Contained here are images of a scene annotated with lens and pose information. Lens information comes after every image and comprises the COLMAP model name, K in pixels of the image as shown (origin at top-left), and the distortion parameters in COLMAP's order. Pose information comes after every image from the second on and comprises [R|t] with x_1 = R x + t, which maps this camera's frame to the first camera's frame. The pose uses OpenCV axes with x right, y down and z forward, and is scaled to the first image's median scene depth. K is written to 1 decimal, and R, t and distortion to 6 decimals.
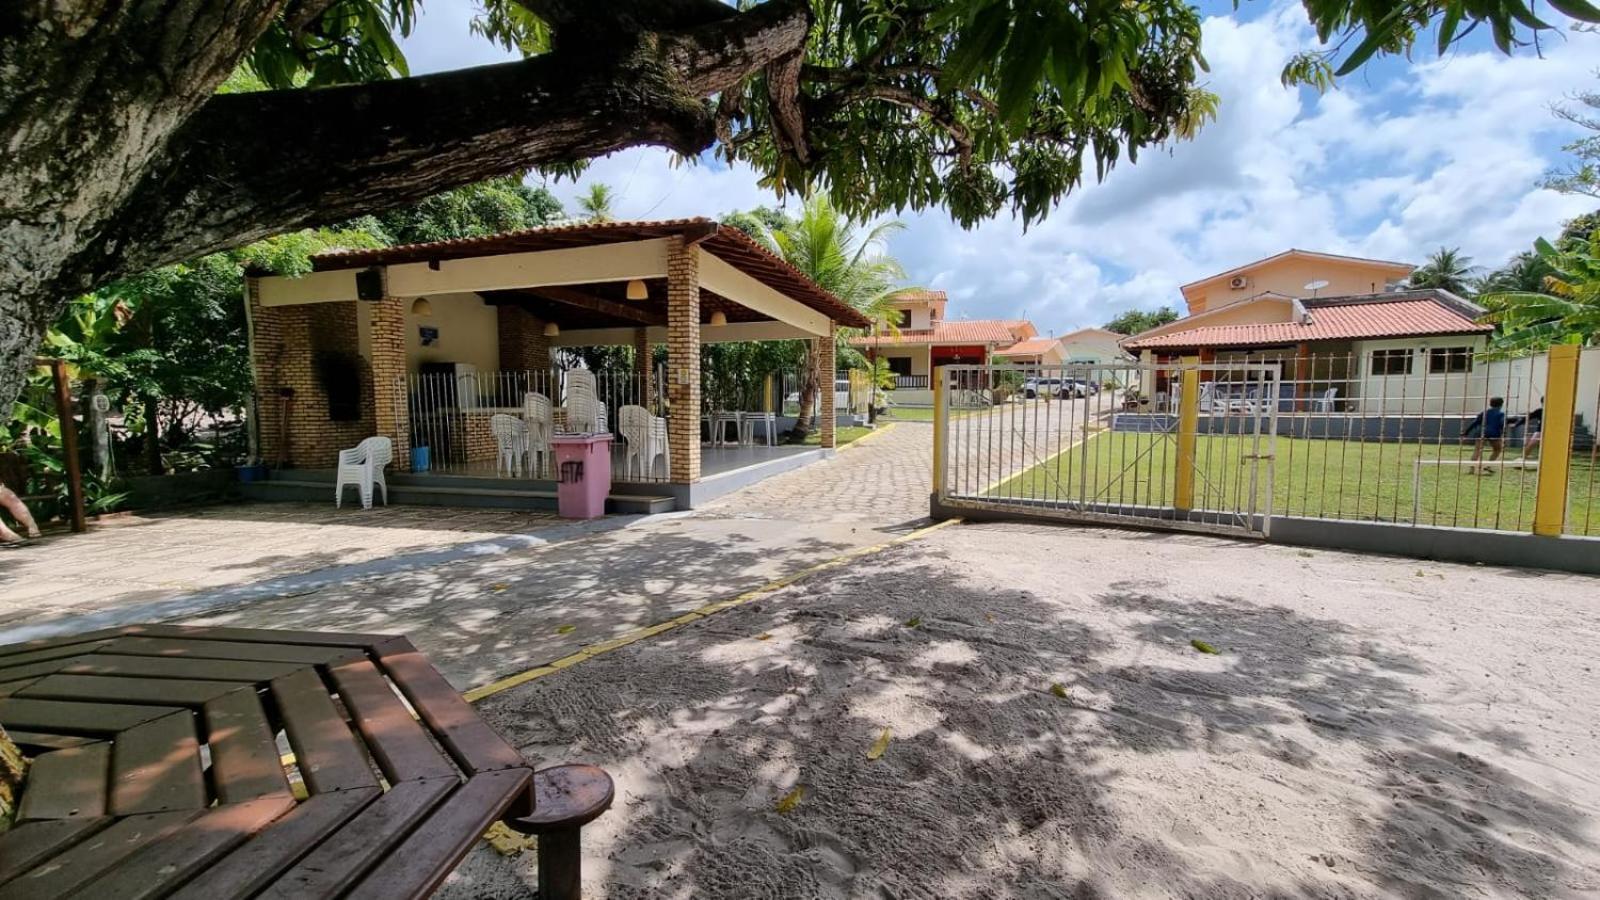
lens RADIAL K [[681.5, 0, 800.0], [0, 681.5, 450.0], [0, 0, 1]] dist [-0.003122, -0.000124]
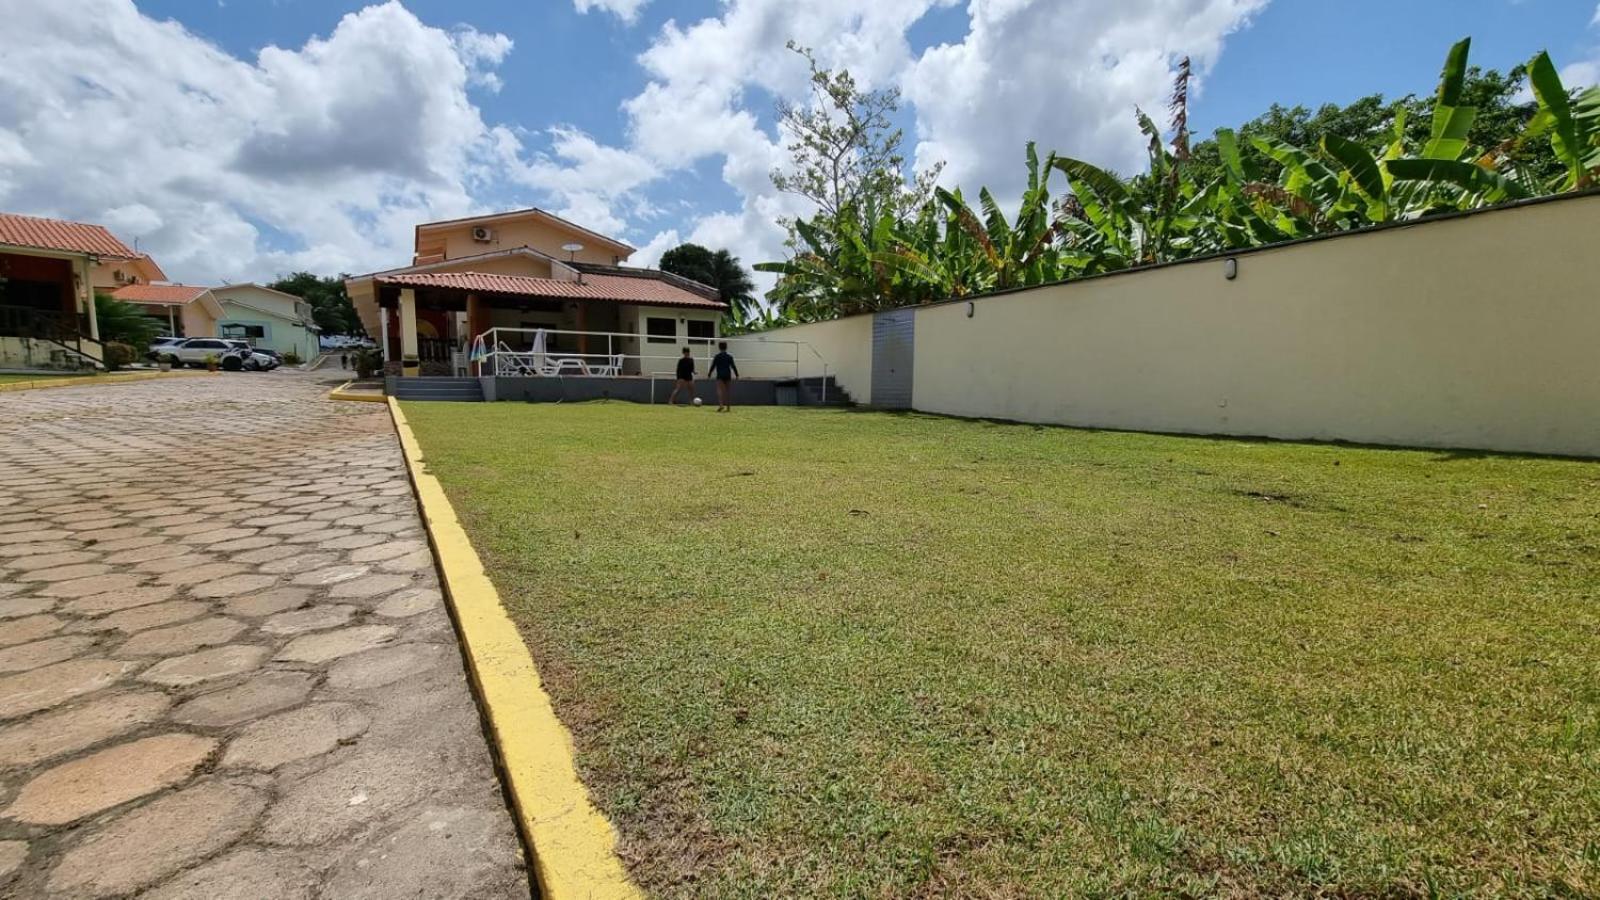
lens RADIAL K [[670.6, 0, 800.0], [0, 670.6, 450.0], [0, 0, 1]] dist [0.000218, -0.000144]
pose [[0.447243, -0.072578, 0.891463, 0.048202], [0.056817, 0.996995, 0.052665, 0.007682], [-0.892606, 0.027096, 0.450022, 0.305935]]
